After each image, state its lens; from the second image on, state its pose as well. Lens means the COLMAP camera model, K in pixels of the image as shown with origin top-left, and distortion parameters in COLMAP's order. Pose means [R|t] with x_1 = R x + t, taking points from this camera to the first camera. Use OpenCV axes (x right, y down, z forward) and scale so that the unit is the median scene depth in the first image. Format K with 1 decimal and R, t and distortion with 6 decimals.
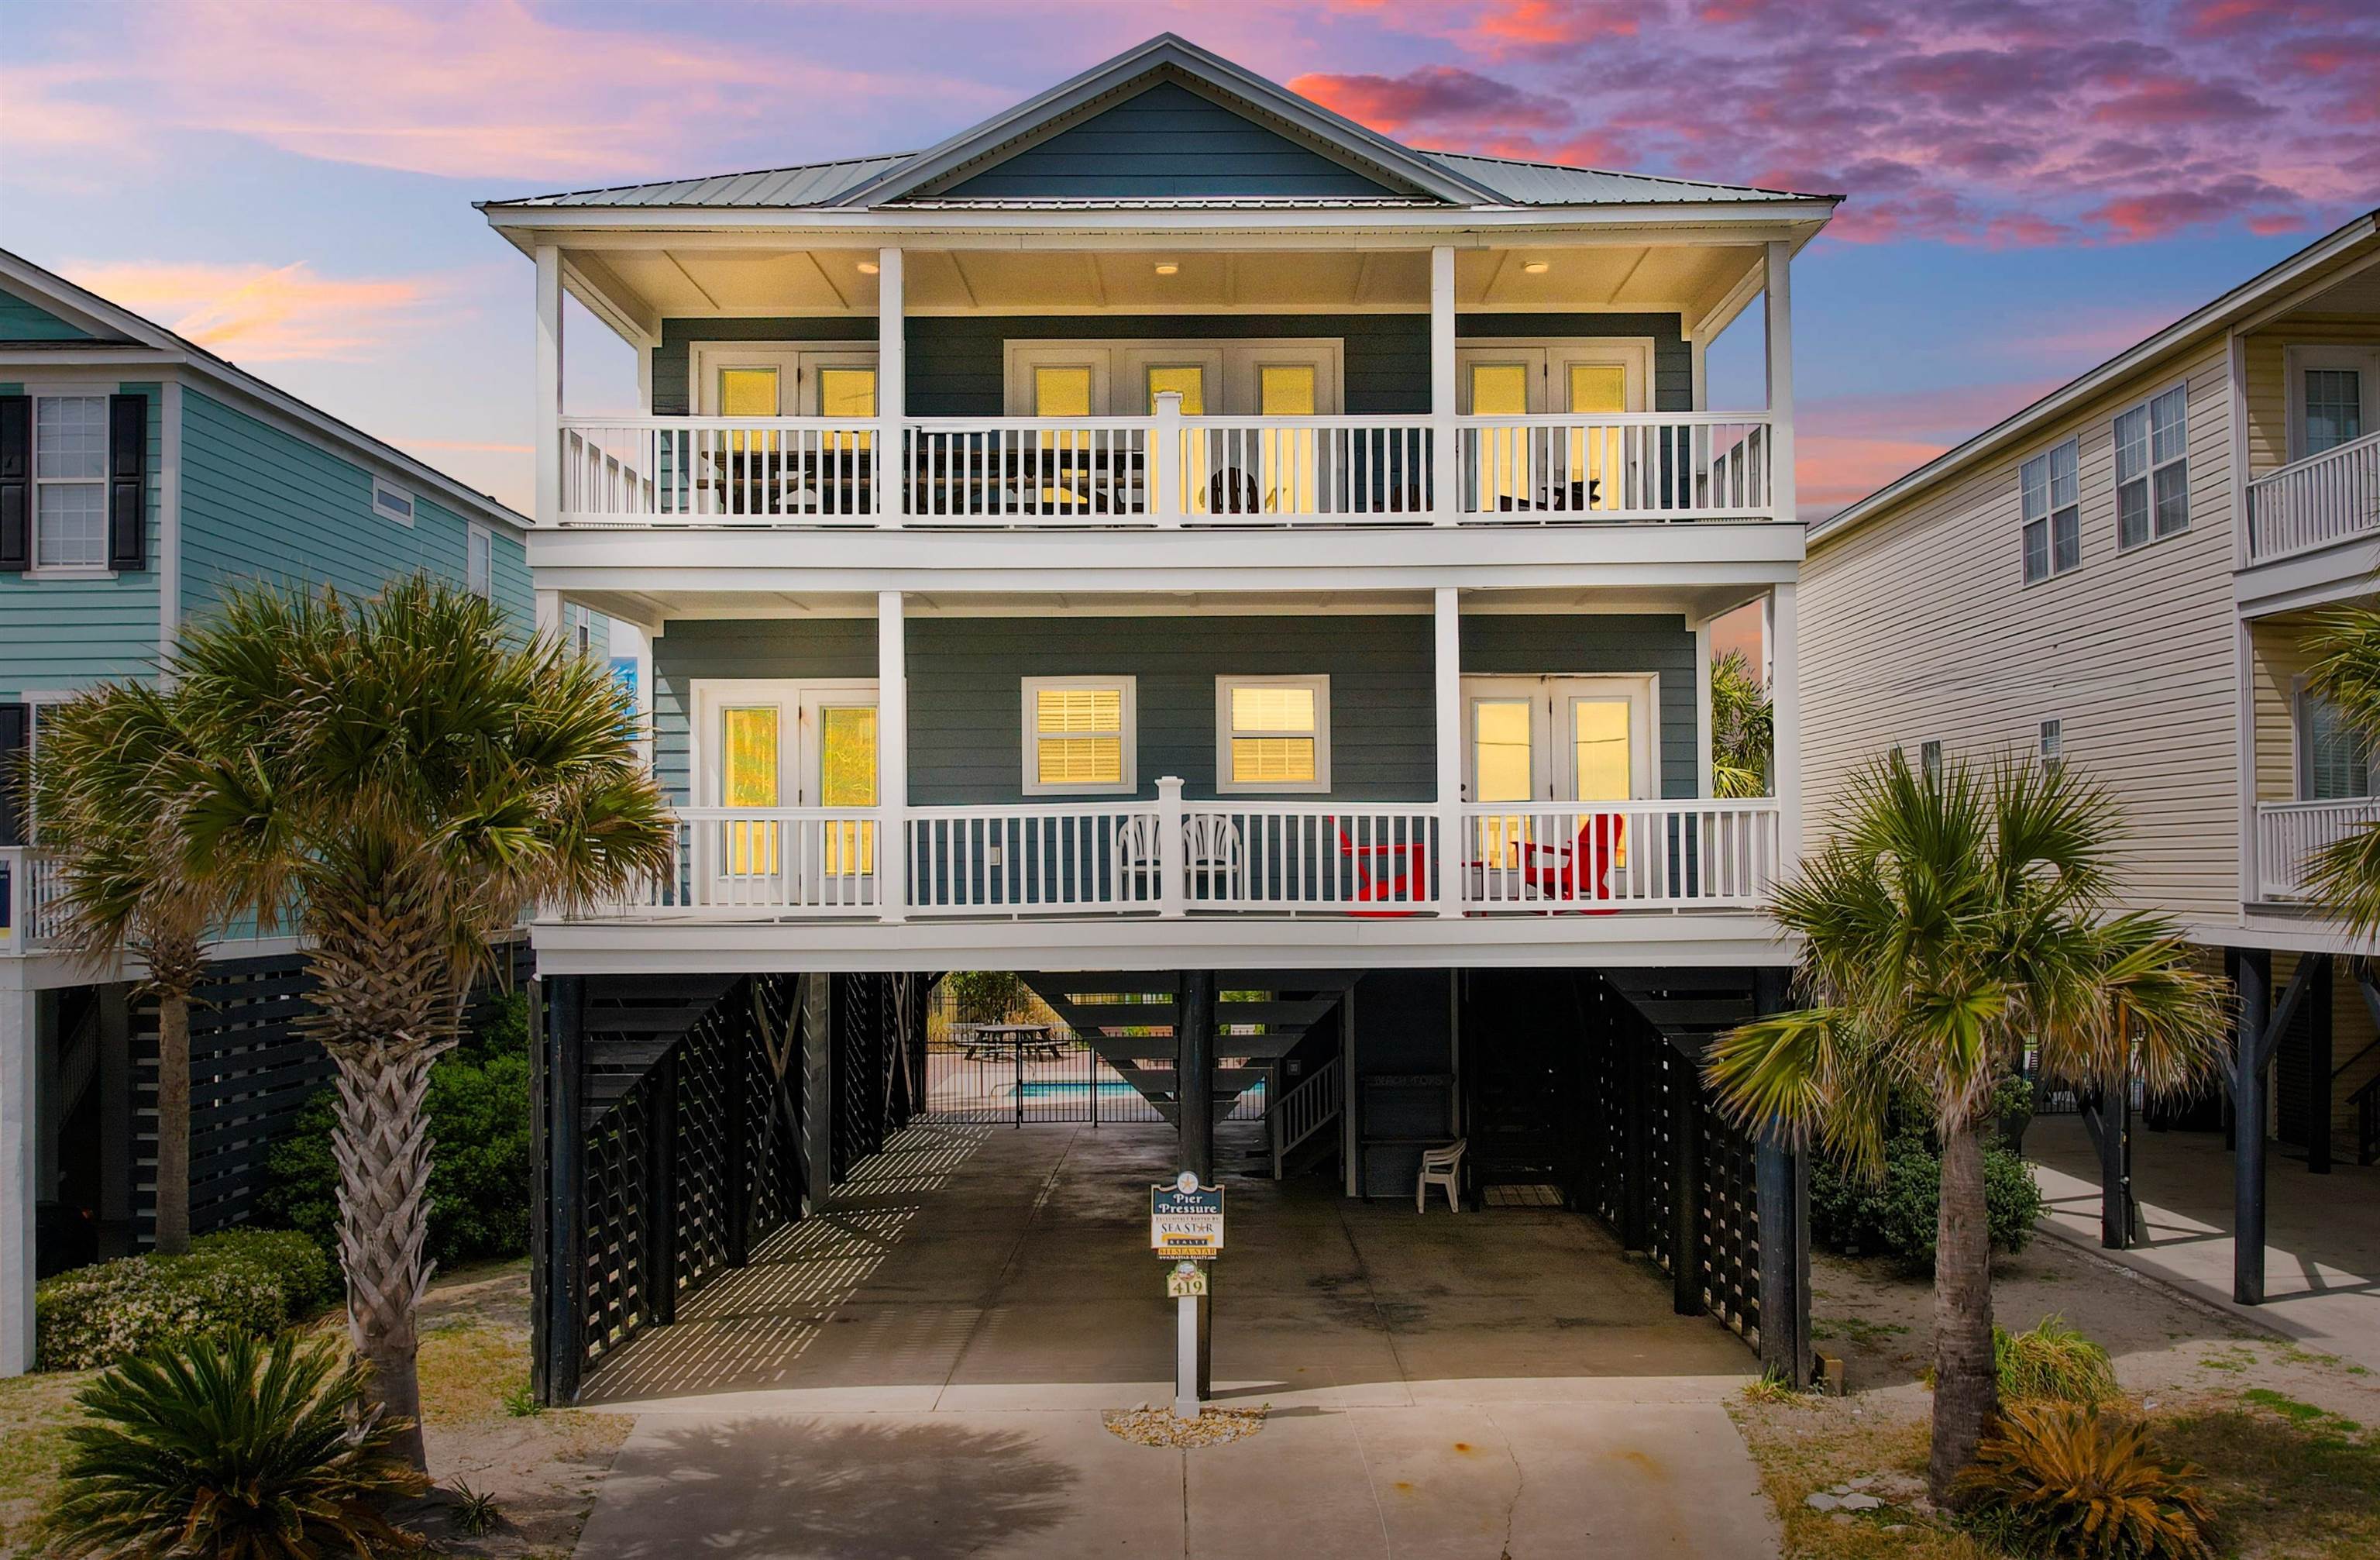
lens RADIAL K [[2108.6, 0, 1201.0], [0, 2108.6, 856.4], [0, 0, 1]] dist [-0.037842, -0.019263]
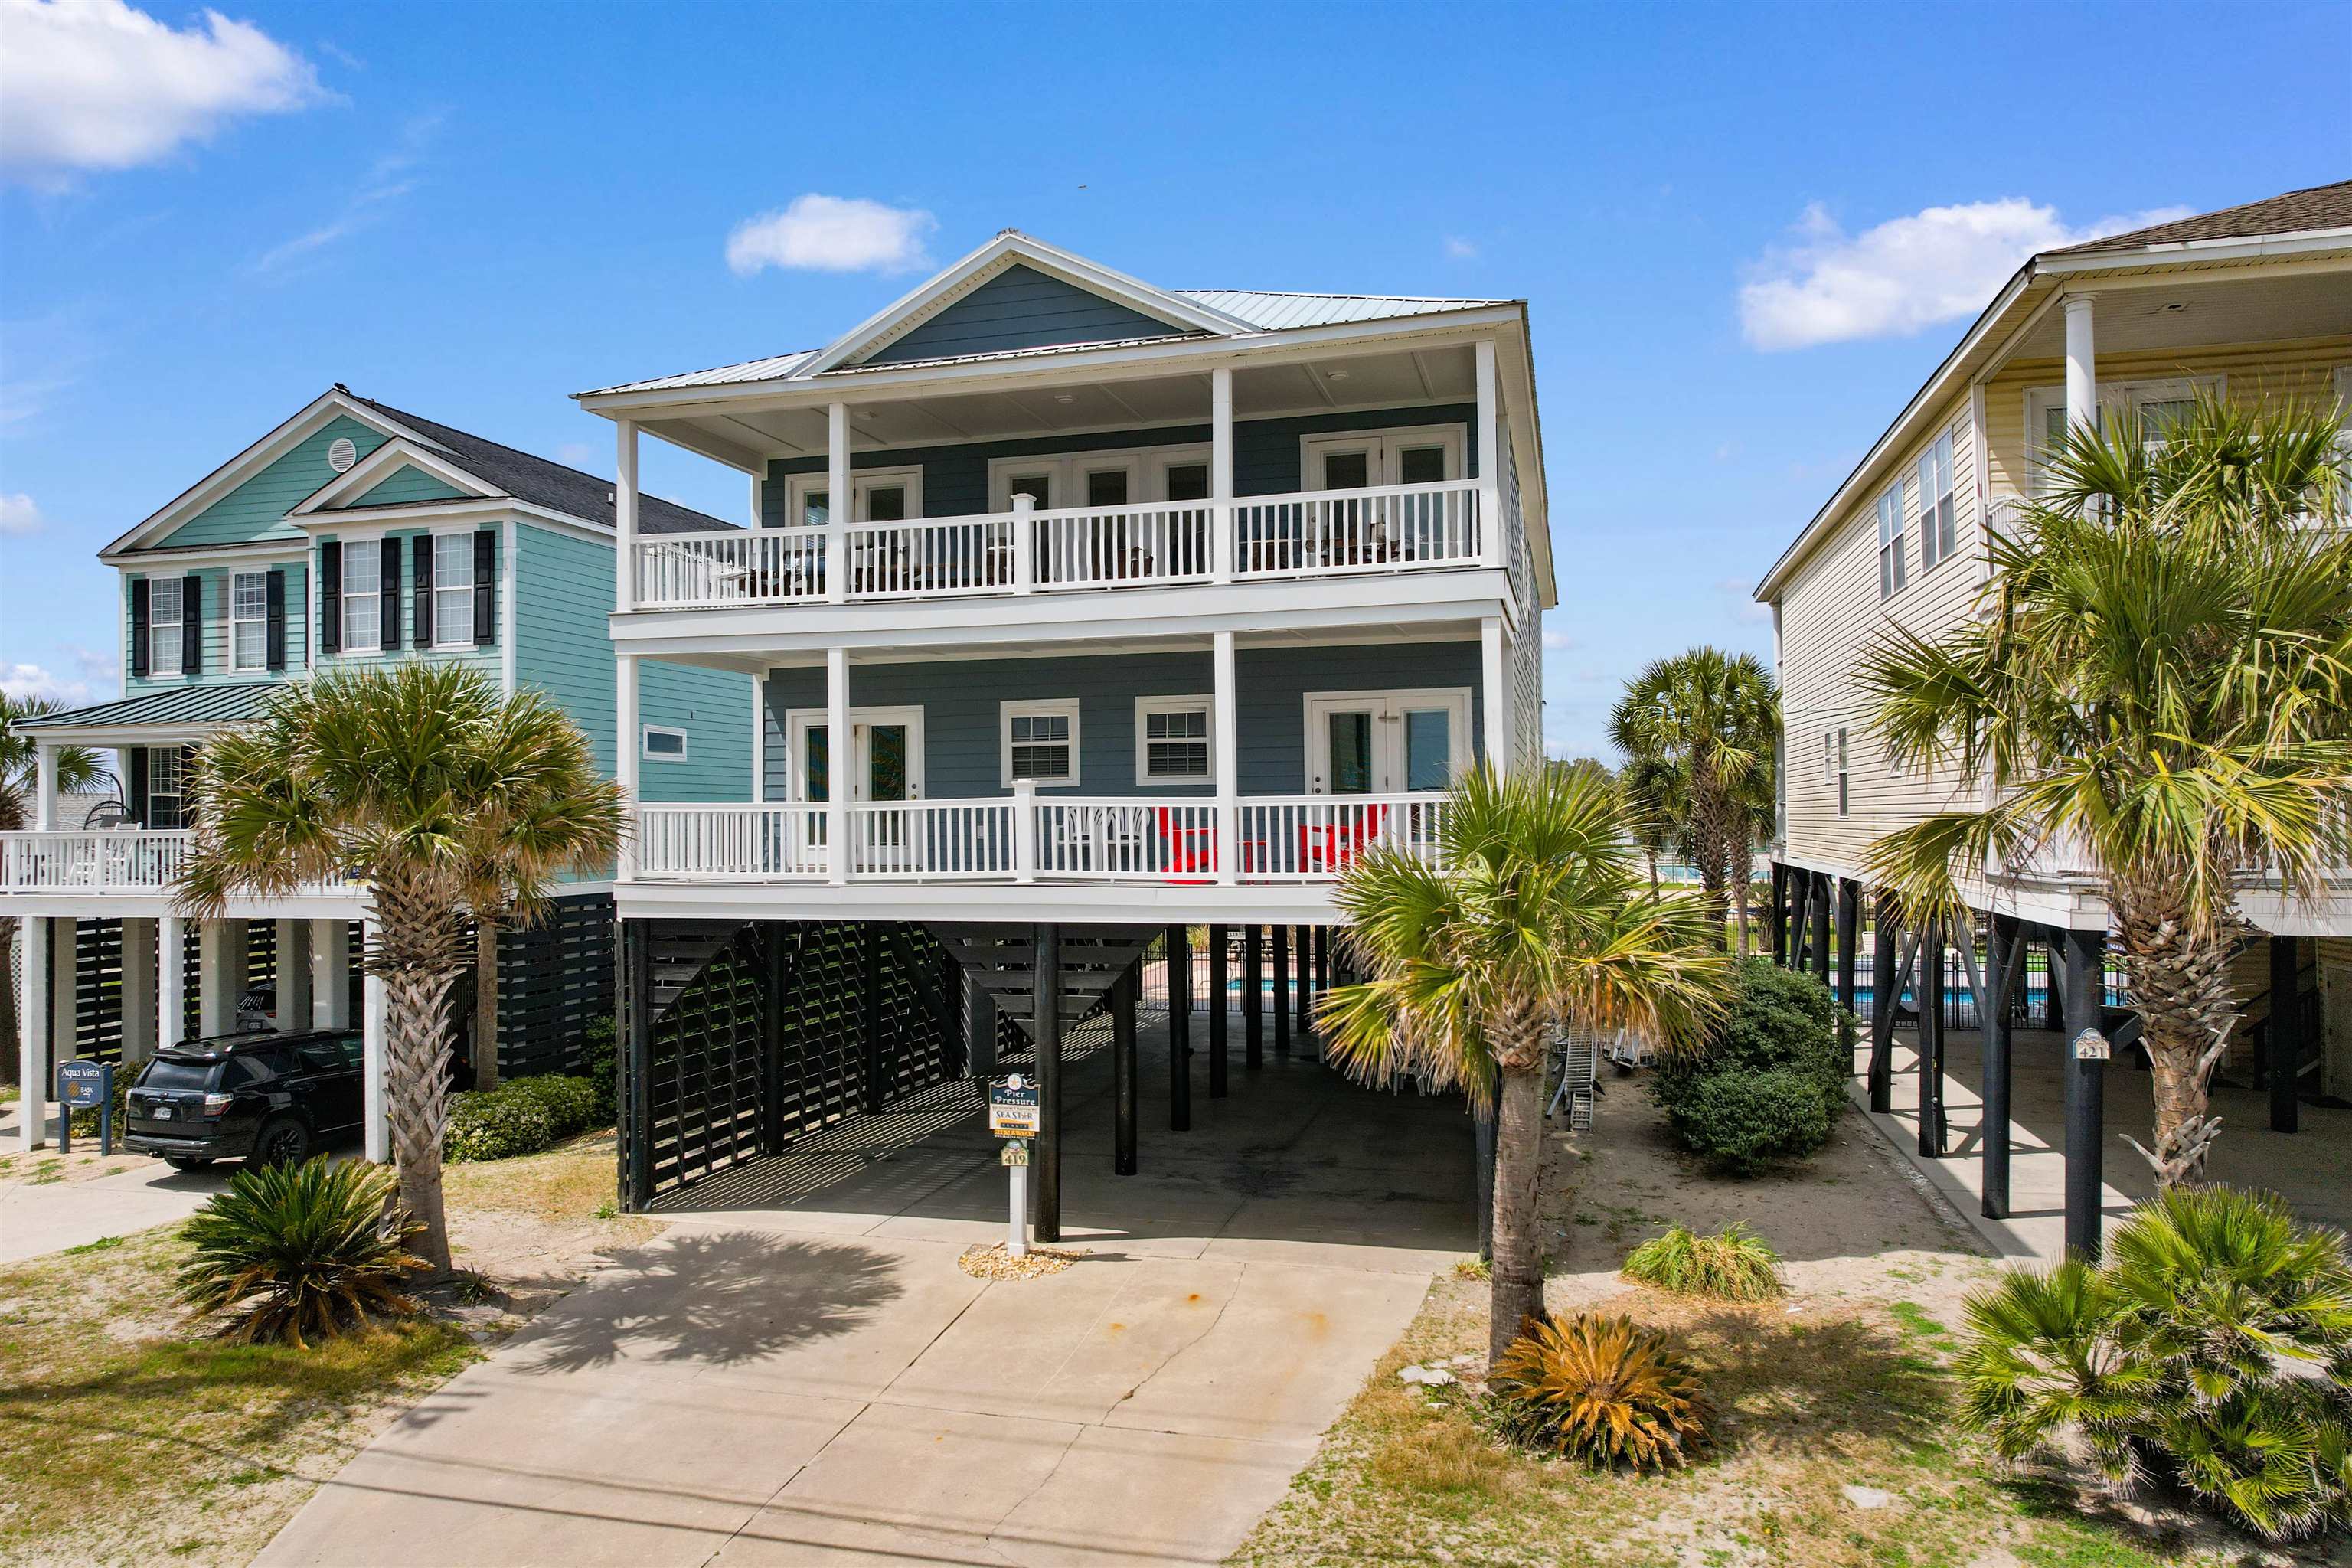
lens RADIAL K [[1478.5, 0, 1170.7], [0, 1478.5, 800.5], [0, 0, 1]] dist [-0.042686, 0.001259]
pose [[0.963983, -0.005052, -0.265915, 0.327853], [0.004682, 0.999987, -0.002024, -0.021452], [0.265922, 0.000706, 0.963994, 0.113662]]
